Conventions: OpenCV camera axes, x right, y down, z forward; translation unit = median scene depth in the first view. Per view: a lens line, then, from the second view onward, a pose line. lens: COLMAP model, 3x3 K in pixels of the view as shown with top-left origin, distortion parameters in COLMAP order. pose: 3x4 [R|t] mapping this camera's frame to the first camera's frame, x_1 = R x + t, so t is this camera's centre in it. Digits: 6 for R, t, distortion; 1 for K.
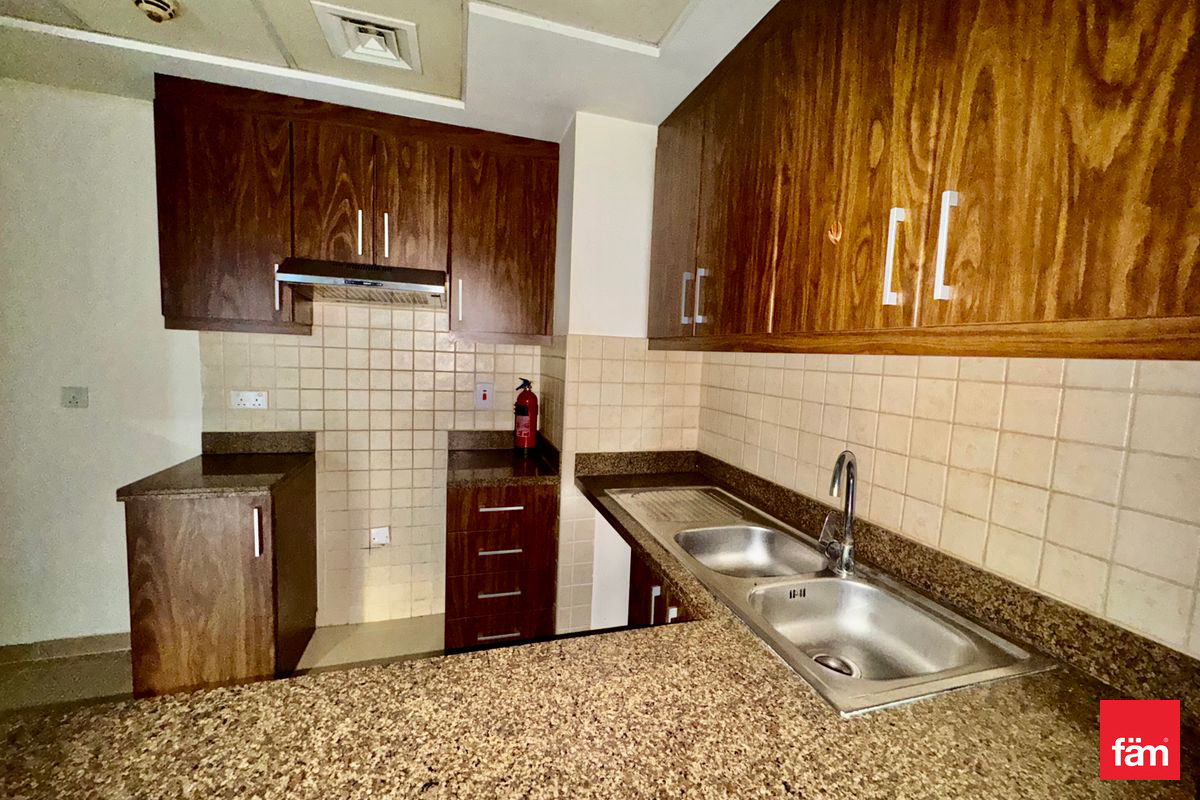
lens RADIAL K [[477.9, 0, 599.9], [0, 477.9, 397.8], [0, 0, 1]] dist [-0.002088, -0.000169]
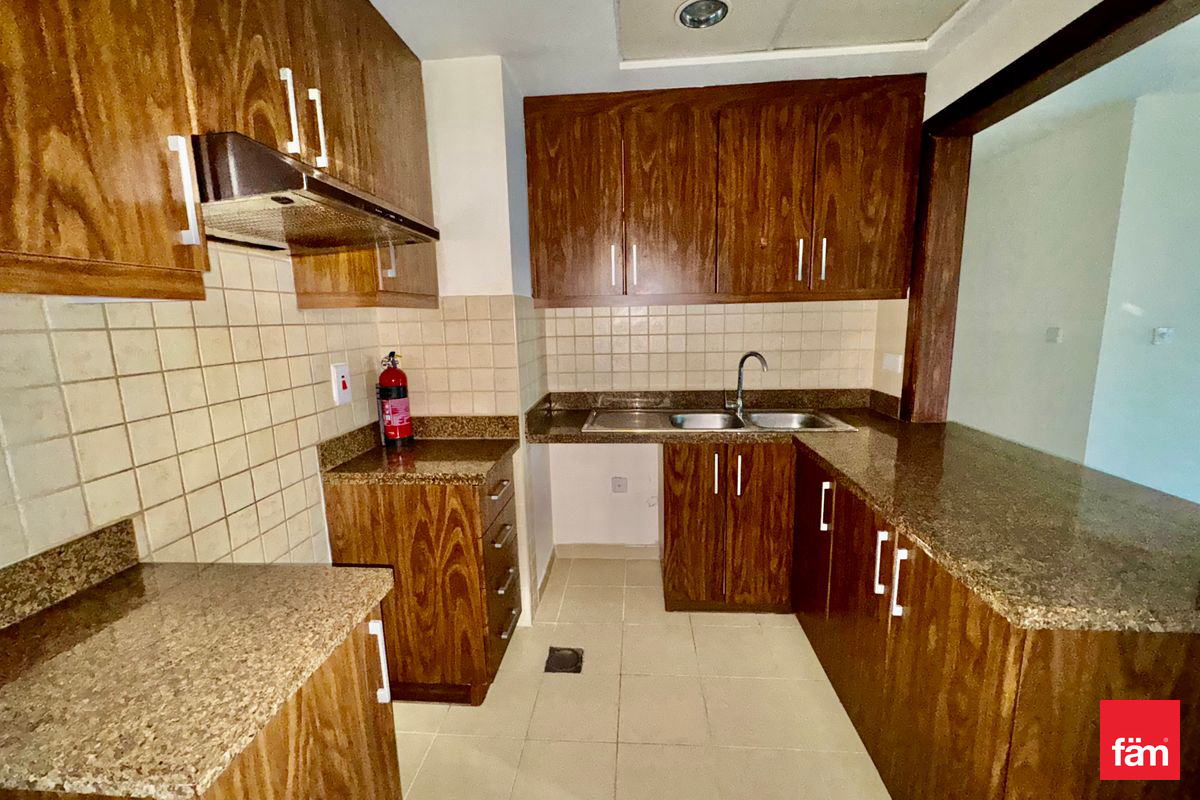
lens RADIAL K [[477.9, 0, 598.0], [0, 477.9, 398.6], [0, 0, 1]] dist [-0.002088, -0.000169]
pose [[0.370544, -0.205204, 0.905864, -0.932026], [0.125480, 0.977408, 0.170083, -0.069343], [-0.920300, 0.050645, 0.387921, 0.472185]]
